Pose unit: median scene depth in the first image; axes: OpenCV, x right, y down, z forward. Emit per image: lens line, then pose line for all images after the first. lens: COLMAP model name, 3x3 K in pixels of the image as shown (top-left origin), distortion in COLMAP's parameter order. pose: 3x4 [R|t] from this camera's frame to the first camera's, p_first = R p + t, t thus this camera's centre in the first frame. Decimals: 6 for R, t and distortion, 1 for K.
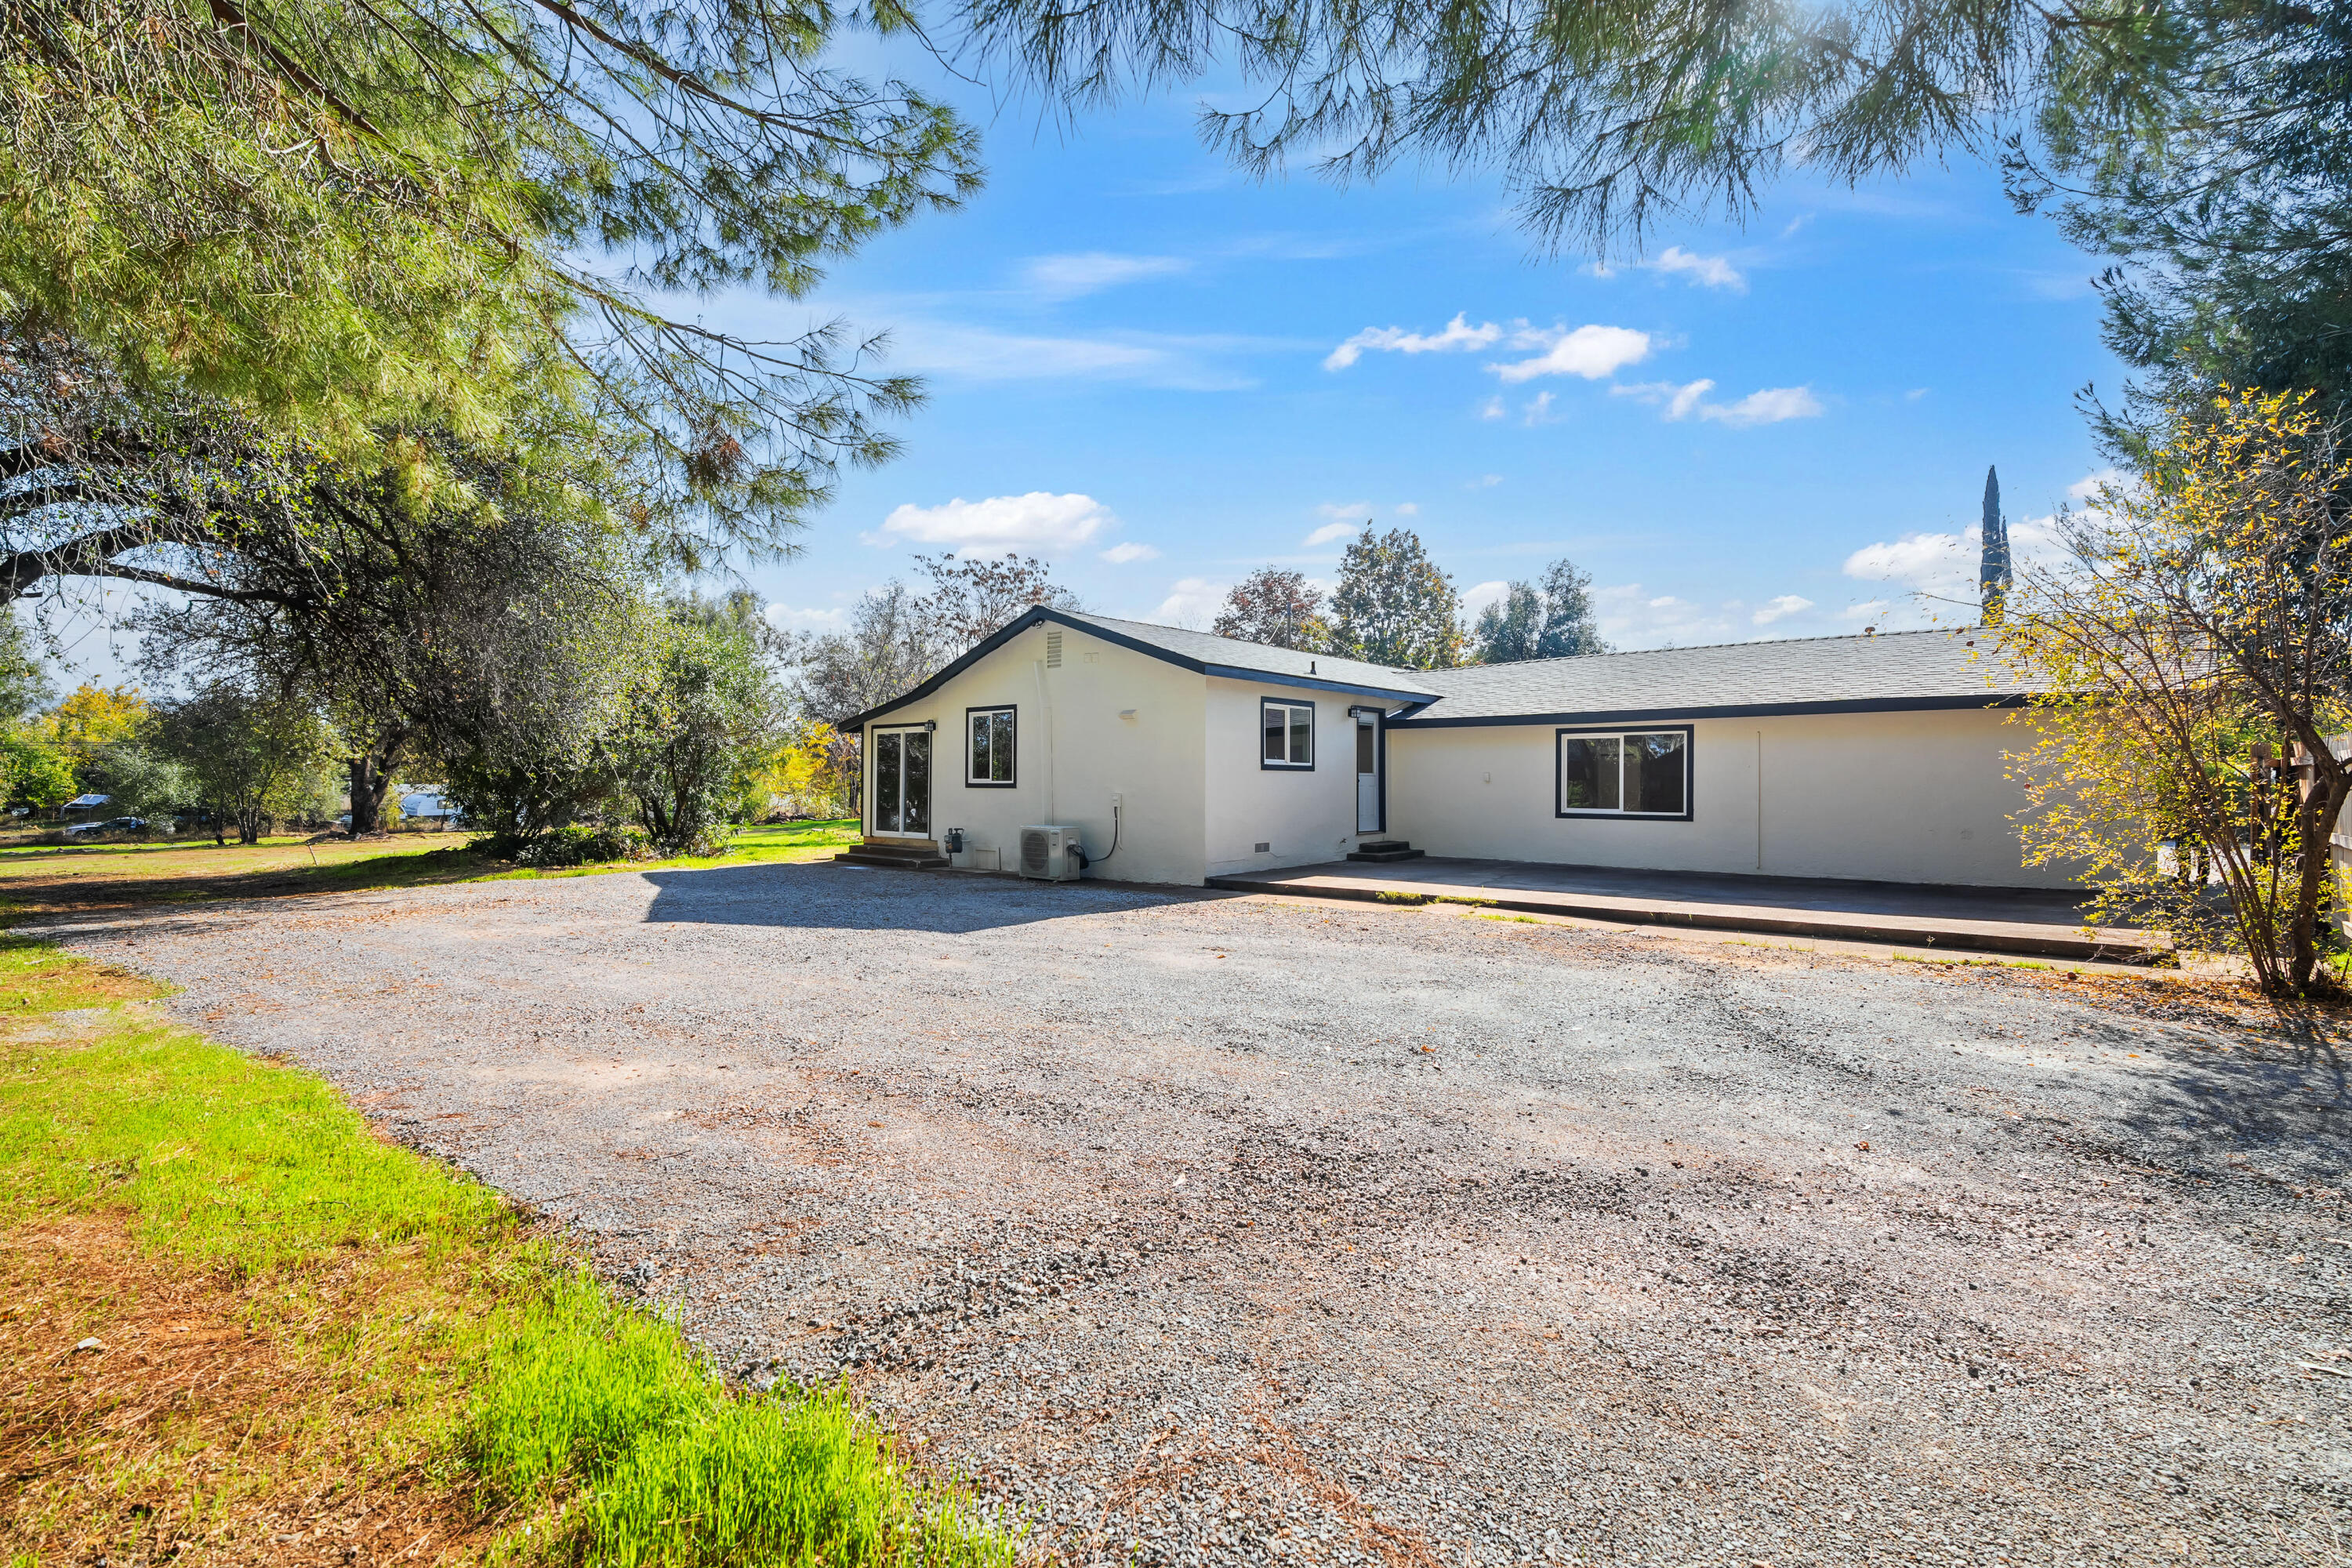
lens RADIAL K [[1024.1, 0, 1178.9], [0, 1024.1, 780.3], [0, 0, 1]] dist [-0.001614, -0.000098]
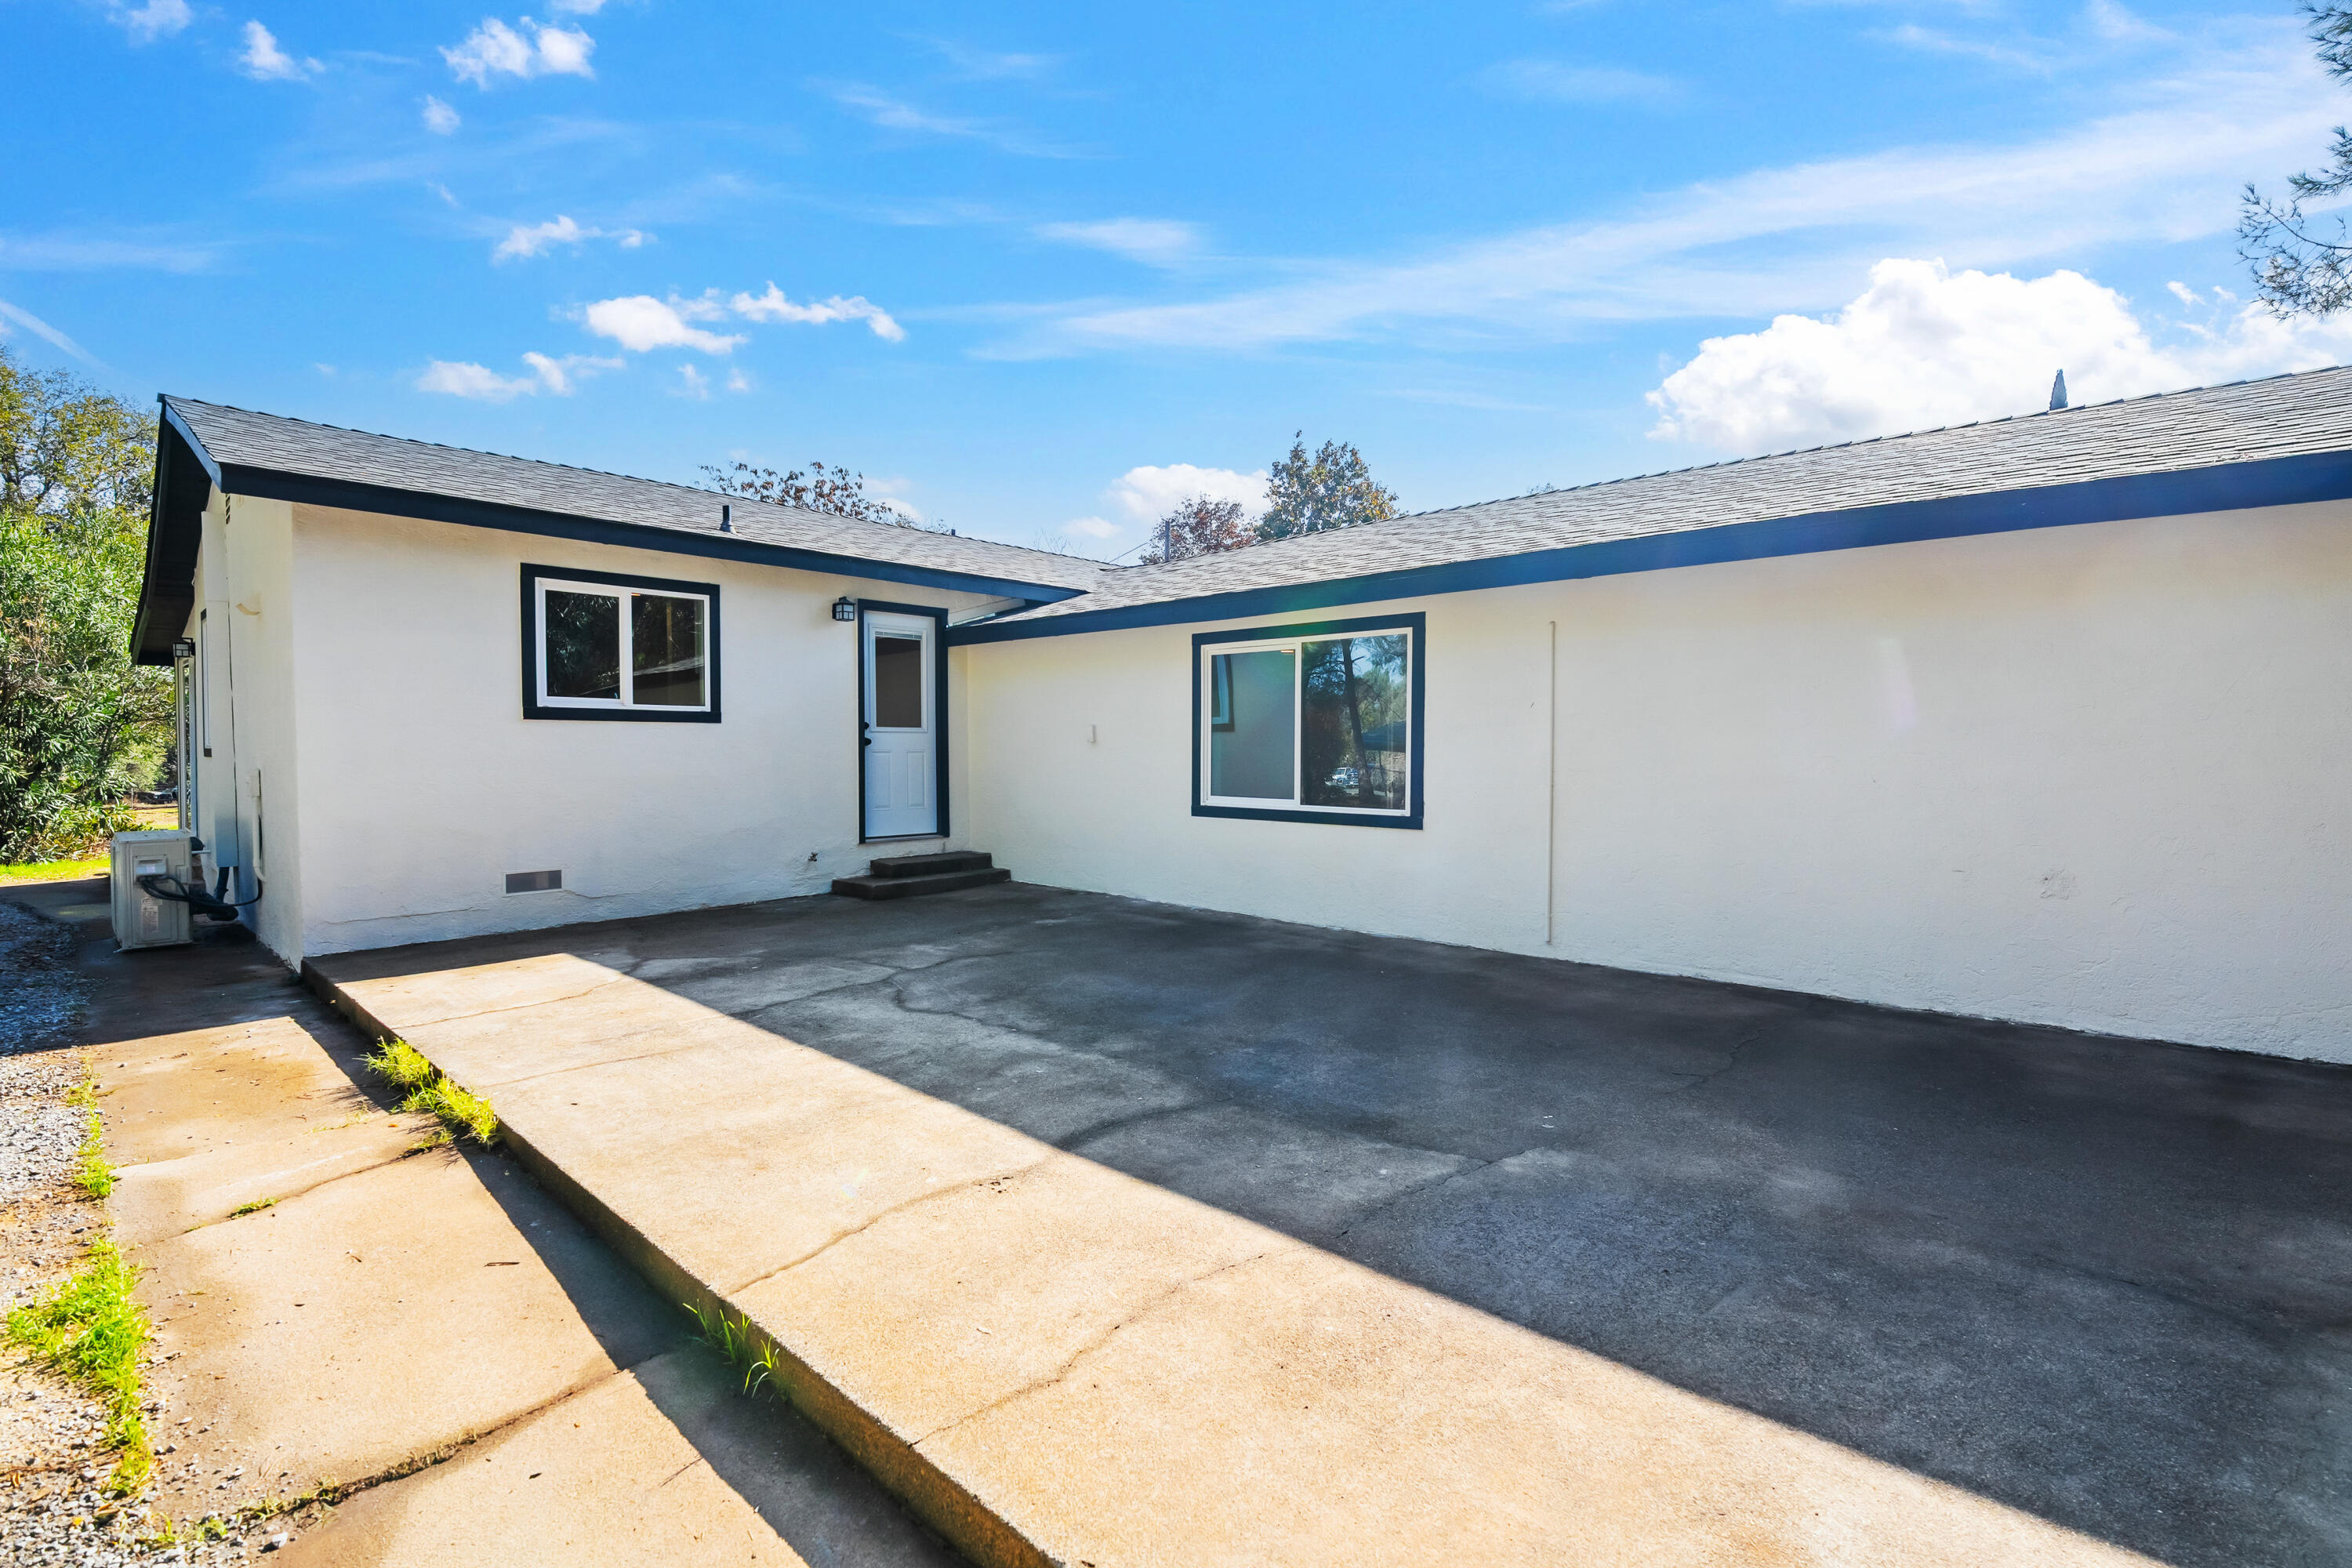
lens RADIAL K [[1024.1, 0, 1187.8], [0, 1024.1, 774.3], [0, 0, 1]] dist [-0.001614, -0.000098]
pose [[0.999657, -0.002672, -0.026050, 0.350183], [0.003422, 0.999580, 0.028789, 0.002439], [0.025962, -0.028868, 0.999246, 0.467082]]
